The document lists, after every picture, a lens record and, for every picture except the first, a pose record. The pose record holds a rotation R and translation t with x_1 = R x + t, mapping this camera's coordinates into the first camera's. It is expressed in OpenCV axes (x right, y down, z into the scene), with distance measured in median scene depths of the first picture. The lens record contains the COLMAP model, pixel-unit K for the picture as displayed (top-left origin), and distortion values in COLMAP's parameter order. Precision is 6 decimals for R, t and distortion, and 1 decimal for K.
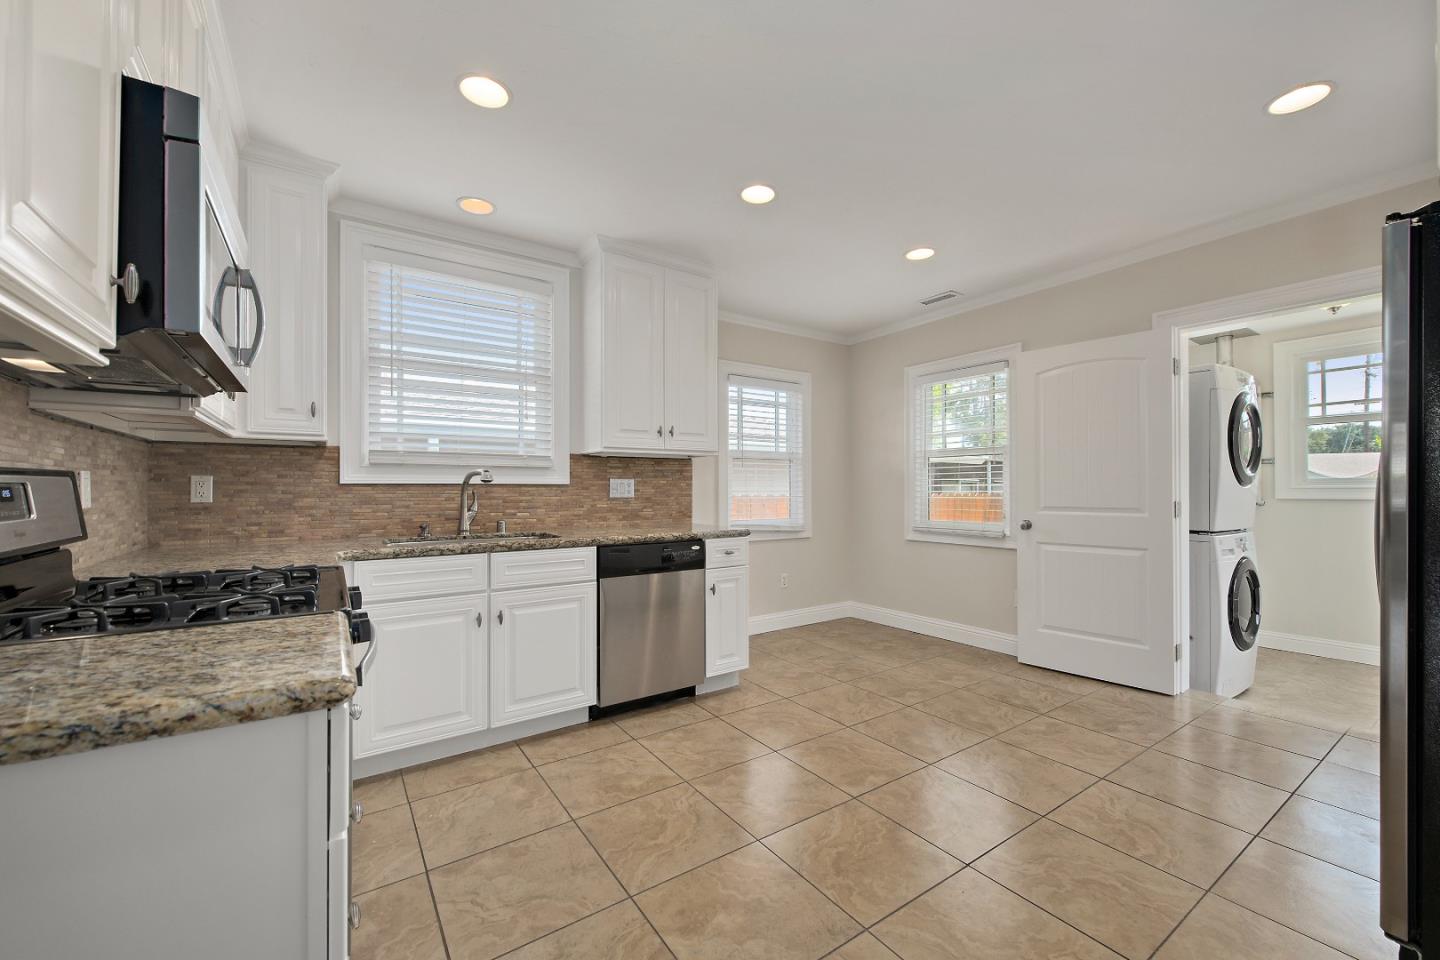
lens RADIAL K [[572.0, 0, 722.7], [0, 572.0, 486.3], [0, 0, 1]] dist [0.007584, -0.000916]
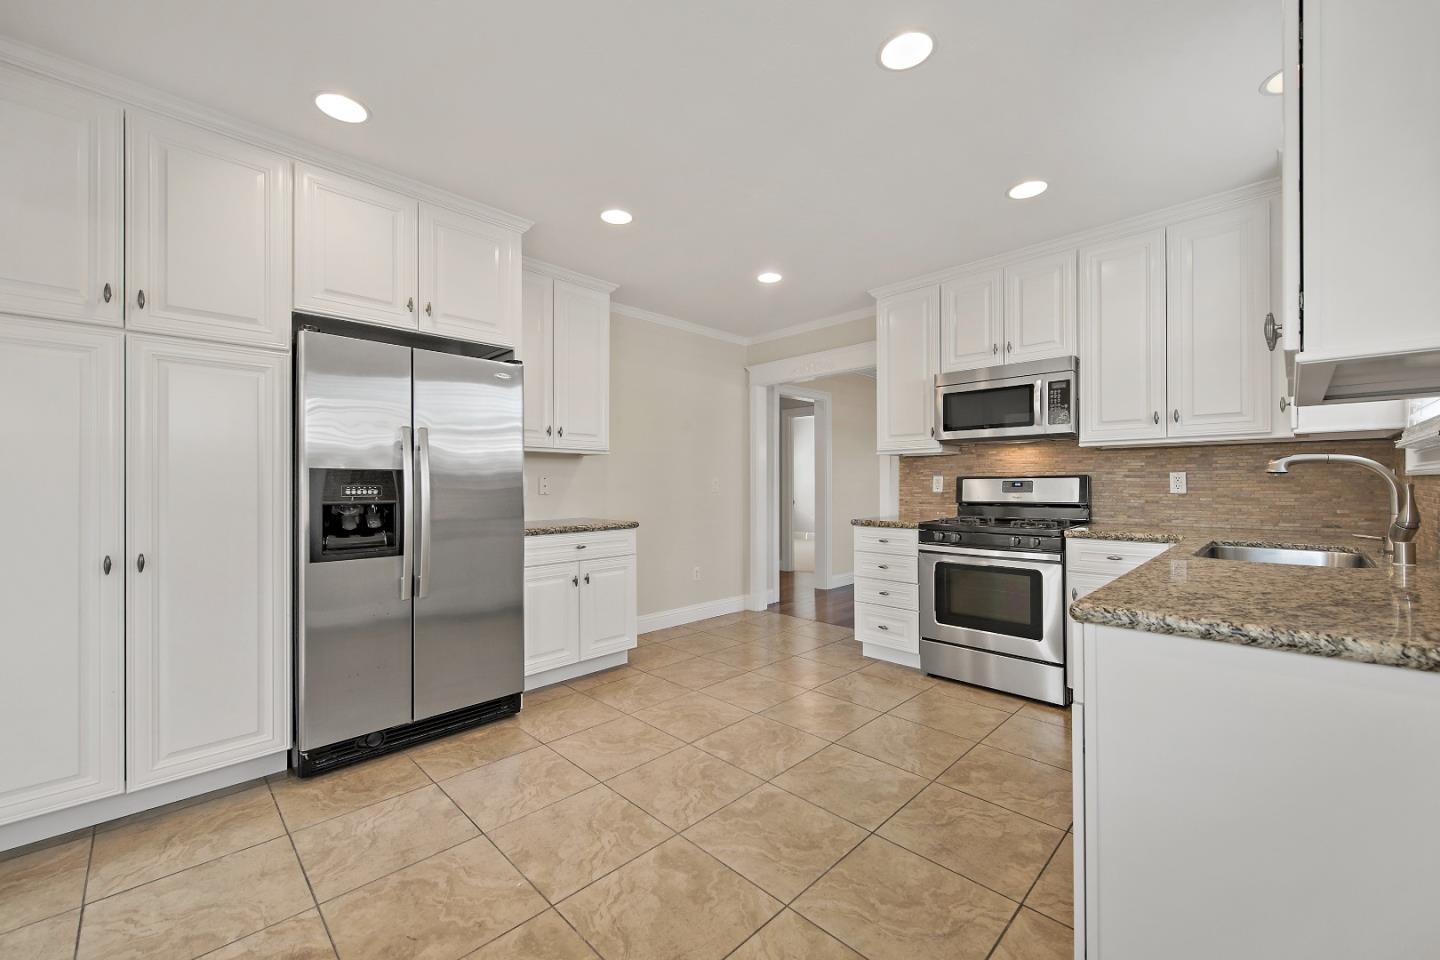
lens RADIAL K [[572.0, 0, 721.4], [0, 572.0, 482.4], [0, 0, 1]] dist [0.007584, -0.000916]
pose [[-0.983517, 0.007038, -0.180679, 0.336382], [0.007968, 0.999958, -0.004419, 0.000500], [0.180640, -0.005785, -0.983532, 1.364237]]
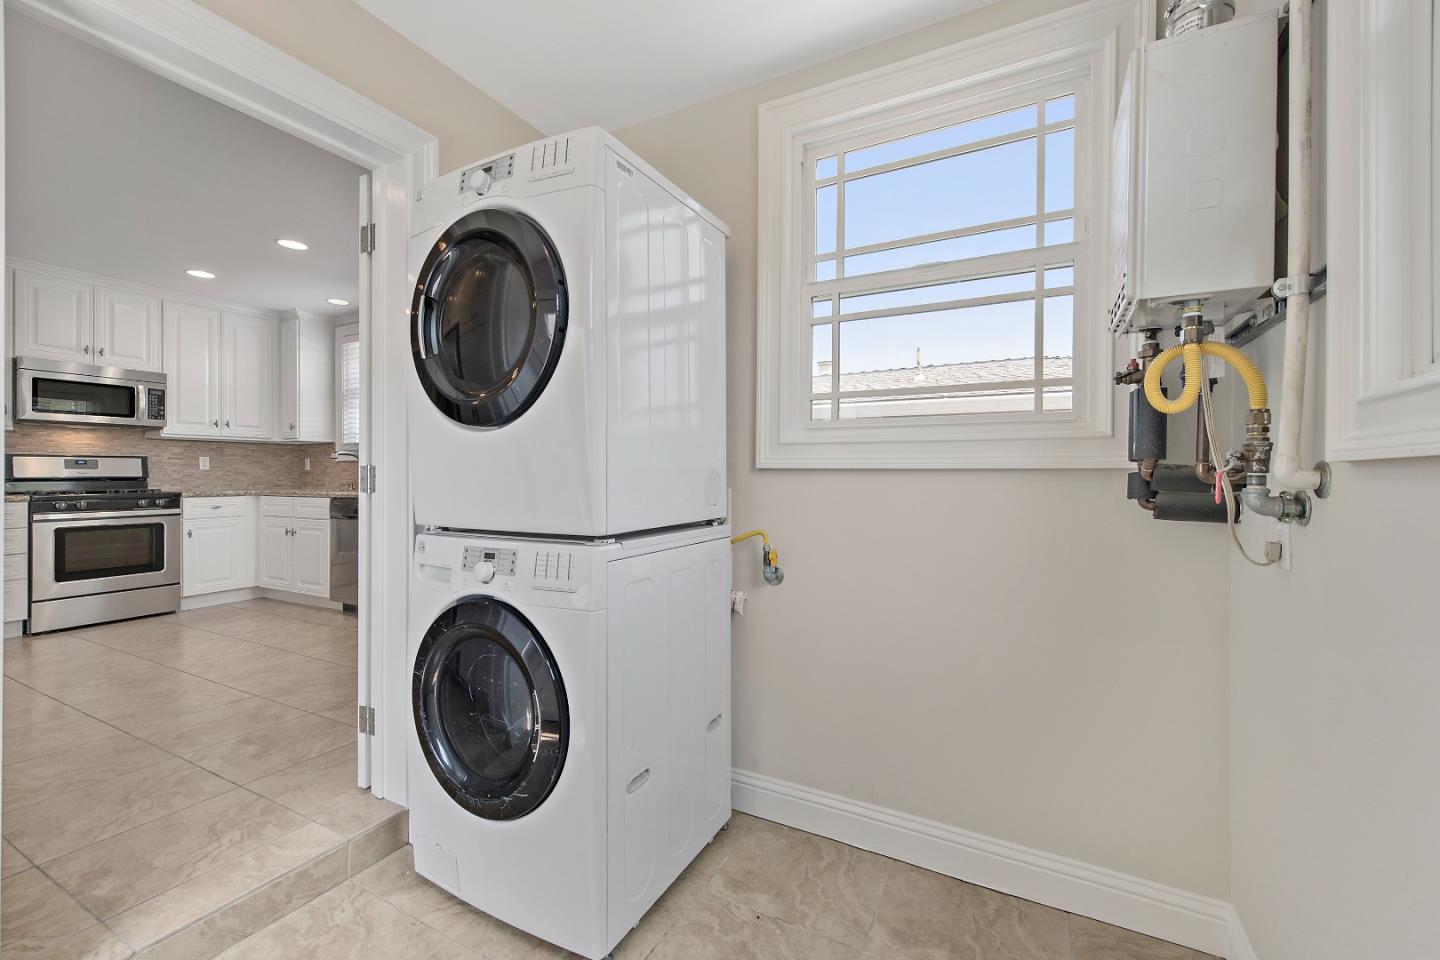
lens RADIAL K [[594.4, 0, 725.3], [0, 594.4, 473.0], [0, 0, 1]] dist [0.001183, 0.000127]
pose [[0.467273, -0.001185, -0.884112, 1.516853], [0.003829, 0.999992, 0.000684, 0.034153], [0.884105, -0.003705, 0.467274, 1.046942]]
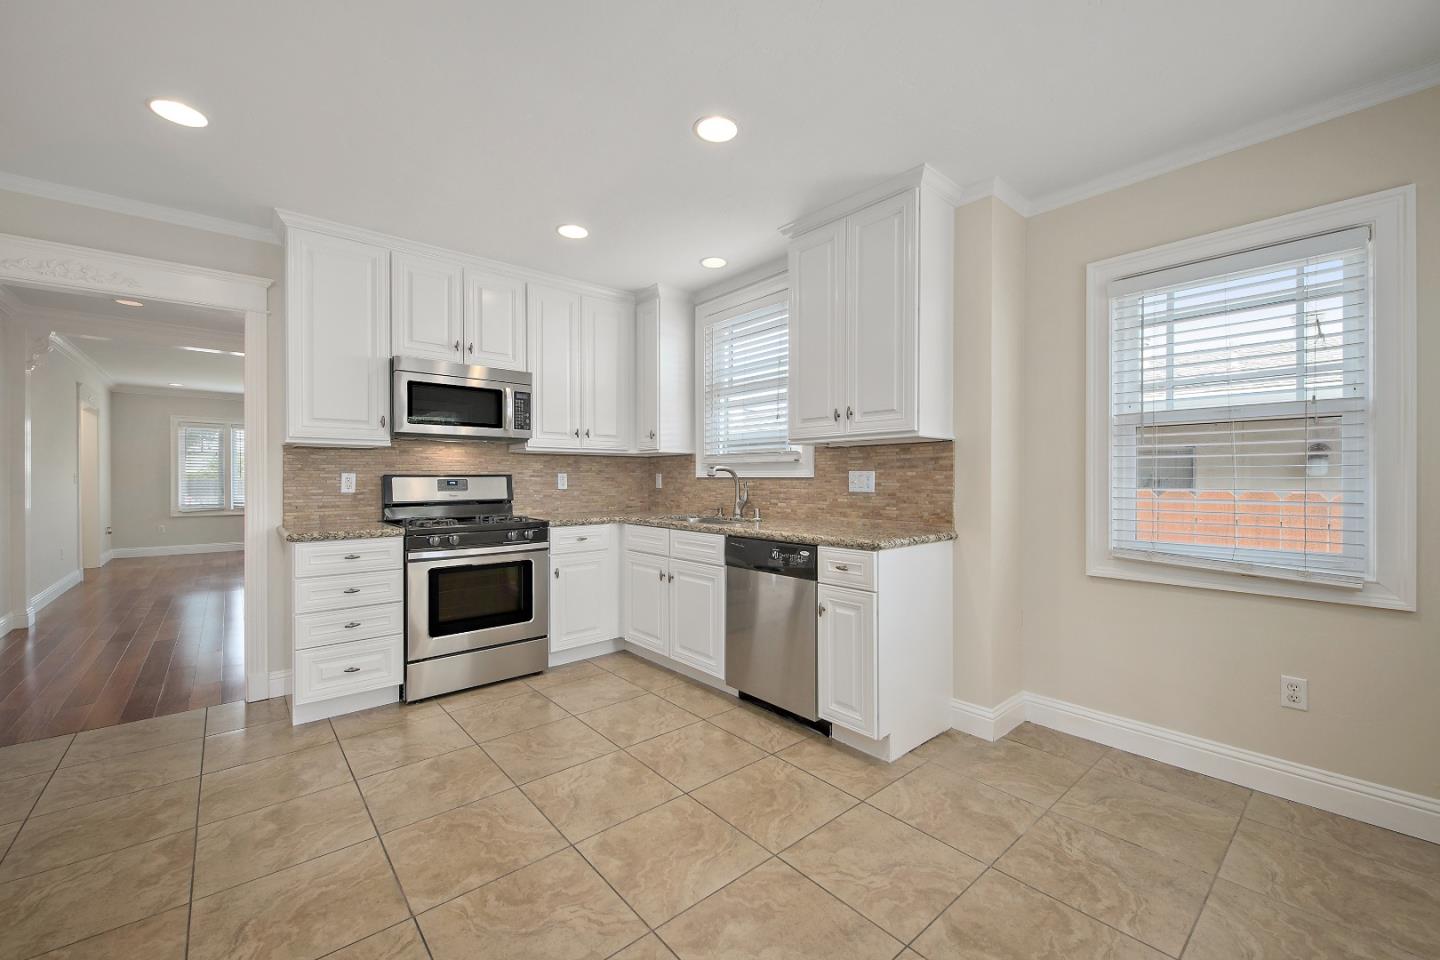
lens RADIAL K [[572.0, 0, 721.0], [0, 572.0, 479.6], [0, 0, 1]] dist [0.007584, -0.000916]
pose [[0.107765, 0.004014, -0.994168, 0.749093], [0.004936, 0.999977, 0.004572, -0.005041], [0.994164, -0.005400, 0.107743, 0.765740]]
